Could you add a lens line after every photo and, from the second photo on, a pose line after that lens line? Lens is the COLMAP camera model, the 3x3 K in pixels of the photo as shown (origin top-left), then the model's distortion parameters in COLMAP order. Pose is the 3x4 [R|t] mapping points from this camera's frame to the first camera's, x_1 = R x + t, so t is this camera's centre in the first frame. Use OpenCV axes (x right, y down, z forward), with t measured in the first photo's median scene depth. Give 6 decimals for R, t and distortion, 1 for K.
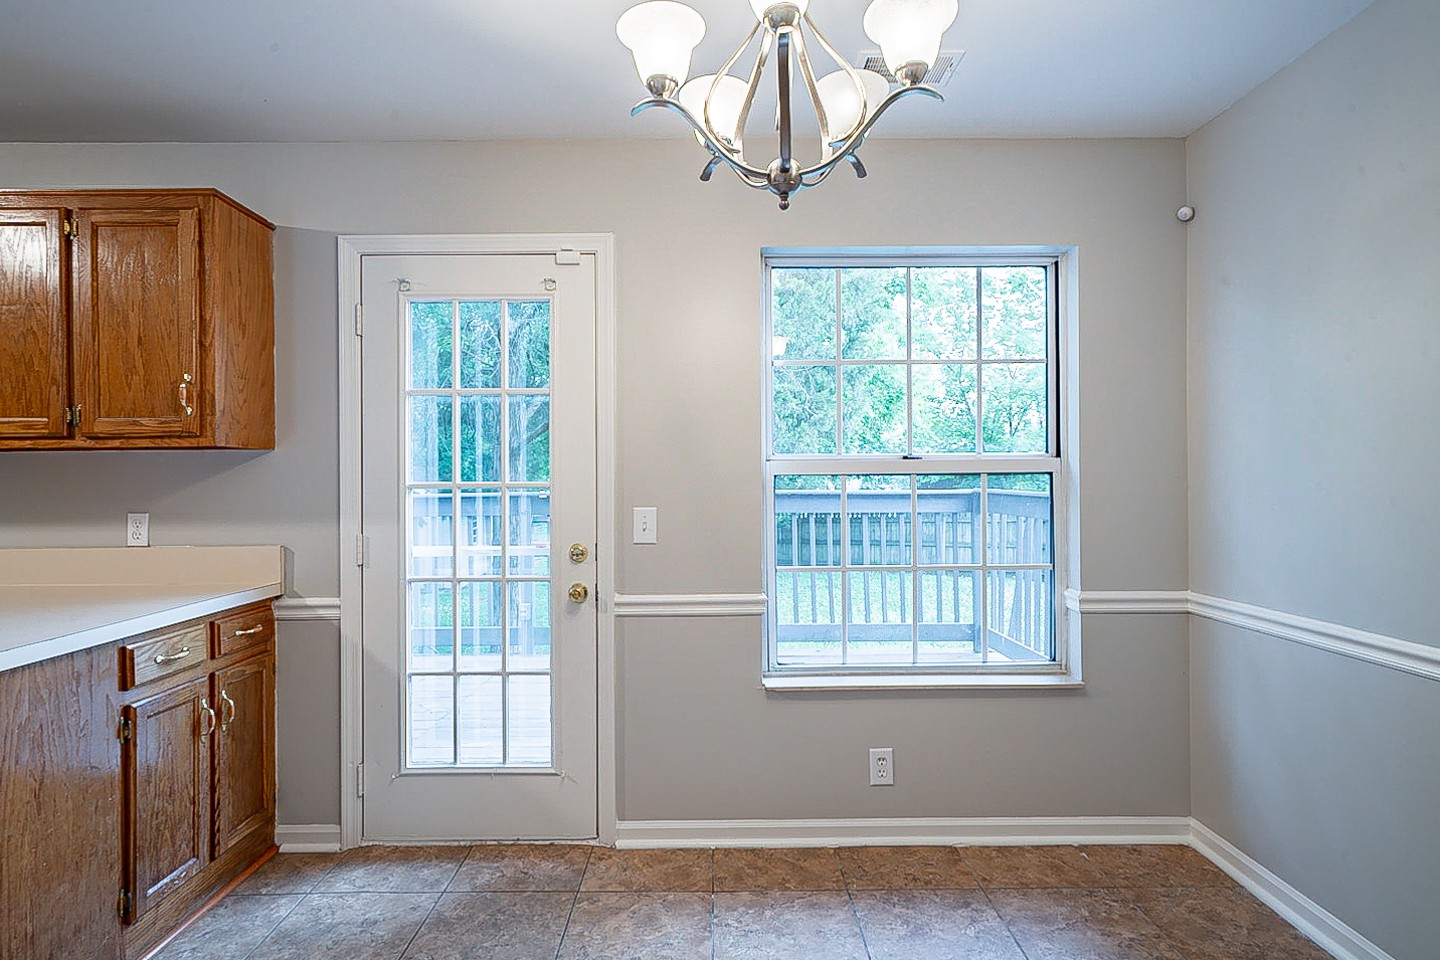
lens RADIAL K [[737.6, 0, 716.3], [0, 737.6, 482.3], [0, 0, 1]] dist [0.004875, 0.000693]
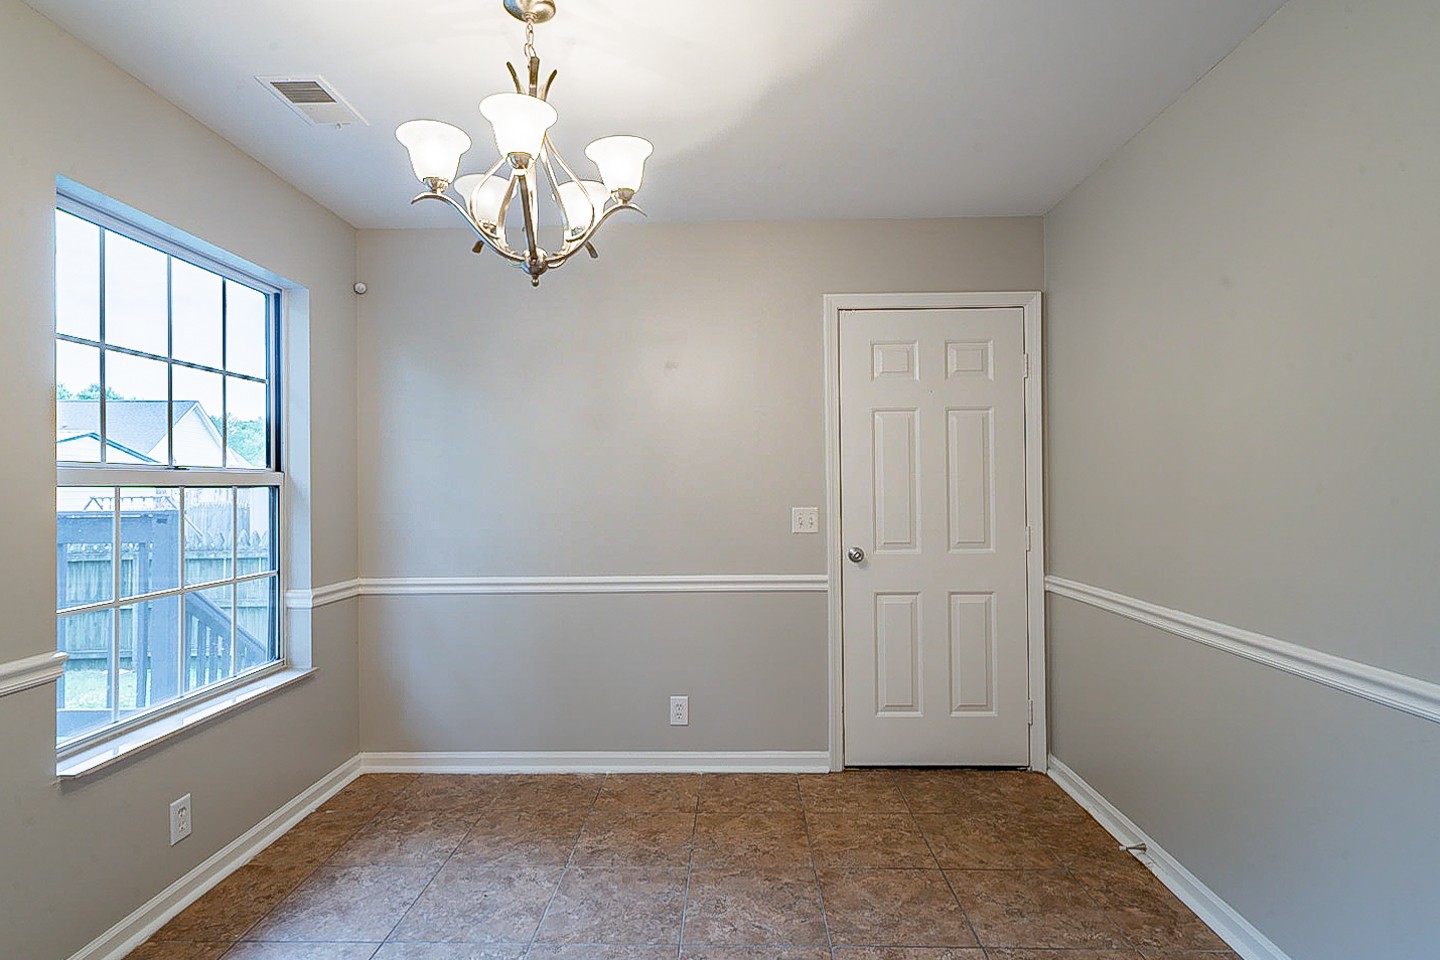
lens RADIAL K [[737.6, 0, 715.5], [0, 737.6, 484.2], [0, 0, 1]] dist [0.004875, 0.000693]
pose [[0.036417, 0.012051, 0.999264, -0.650146], [0.007462, 0.999896, -0.012331, 0.002467], [-0.999309, 0.007905, 0.036324, 0.334935]]
